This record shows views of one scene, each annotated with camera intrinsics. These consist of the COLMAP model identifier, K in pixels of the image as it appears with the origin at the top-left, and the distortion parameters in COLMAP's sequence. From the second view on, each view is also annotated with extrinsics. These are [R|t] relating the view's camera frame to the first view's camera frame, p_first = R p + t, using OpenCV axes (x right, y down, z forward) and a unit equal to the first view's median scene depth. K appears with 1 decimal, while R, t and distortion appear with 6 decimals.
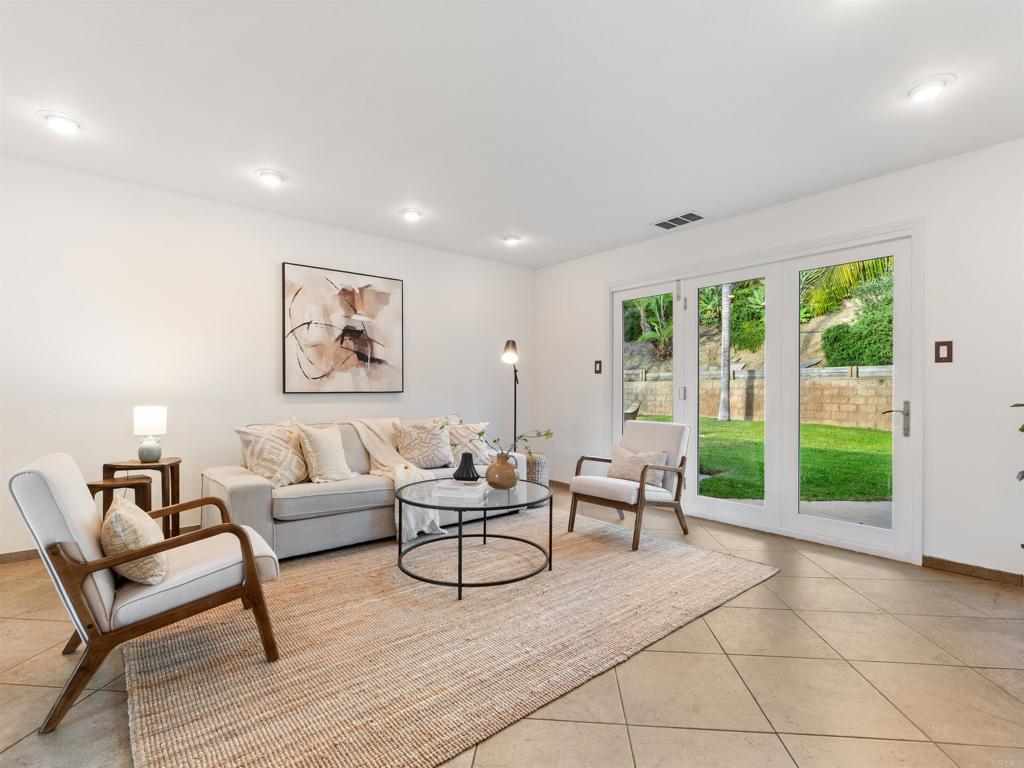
lens RADIAL K [[505.7, 0, 511.4], [0, 505.7, 388.9], [0, 0, 1]] dist [-0.001435, -0.000174]
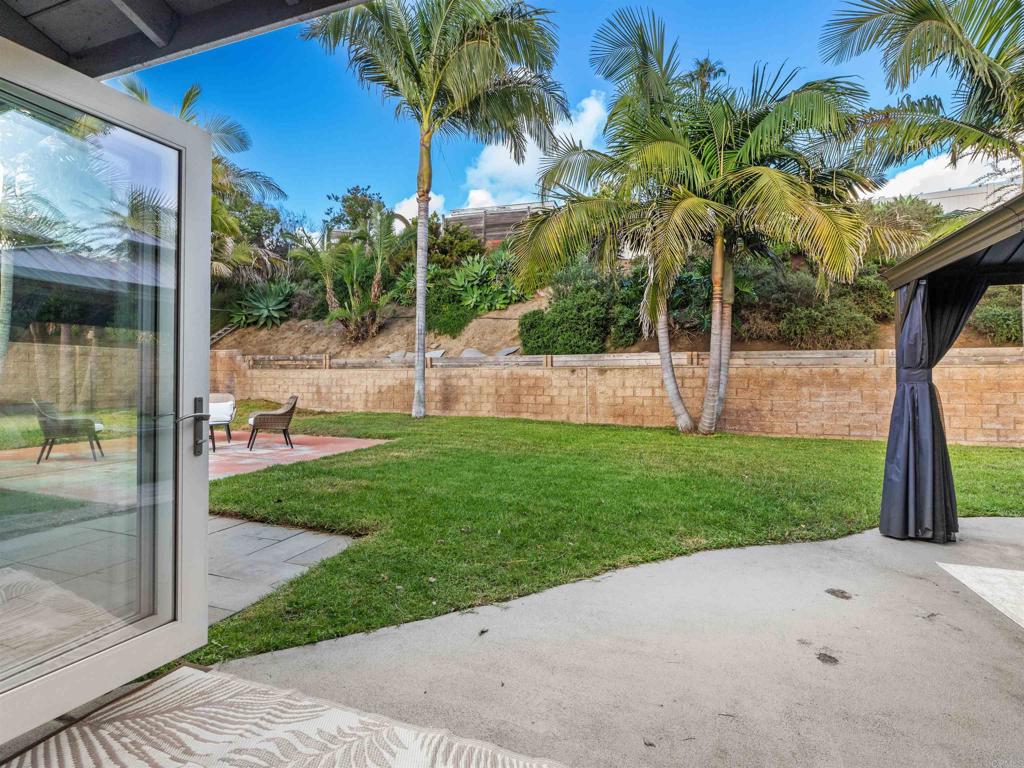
lens RADIAL K [[505.7, 0, 511.4], [0, 505.7, 388.9], [0, 0, 1]] dist [-0.001435, -0.000174]
pose [[0.857308, -0.008504, 0.514734, 0.121990], [-0.002033, 0.999800, 0.019903, -0.000376], [-0.514800, -0.018110, 0.857119, 0.207077]]
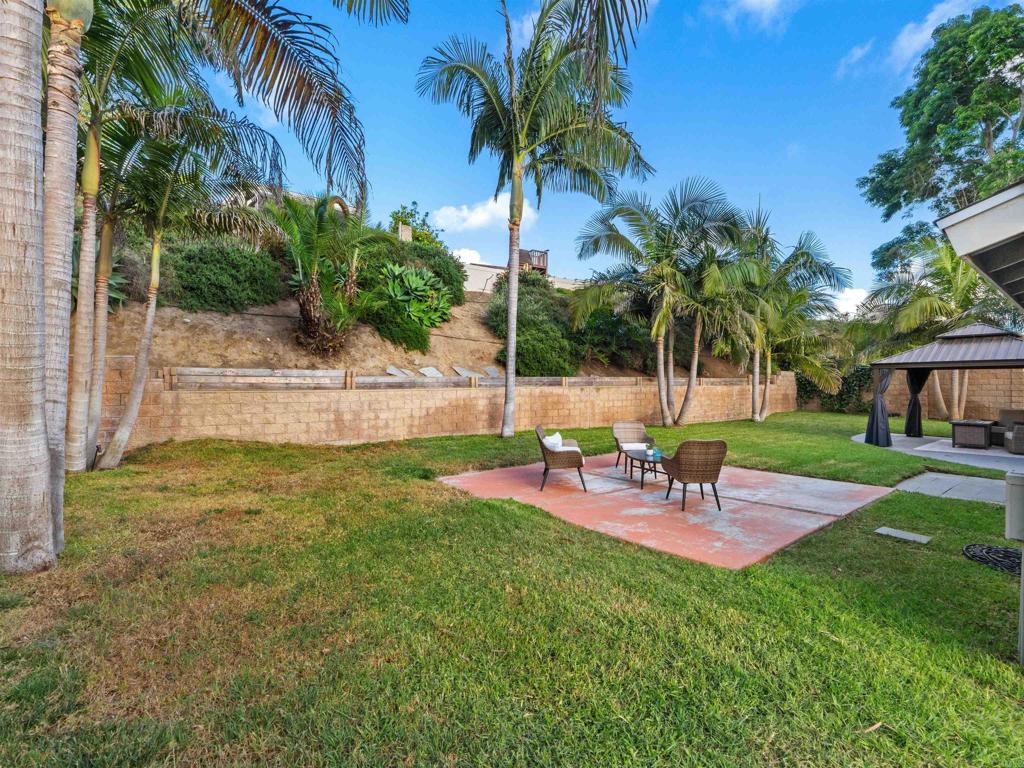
lens RADIAL K [[505.7, 0, 511.4], [0, 505.7, 388.9], [0, 0, 1]] dist [-0.001435, -0.000174]
pose [[0.007028, -0.006497, 0.999954, -0.425873], [0.009070, 0.999938, 0.006434, -0.021687], [-0.999934, 0.009024, 0.007087, 0.968210]]
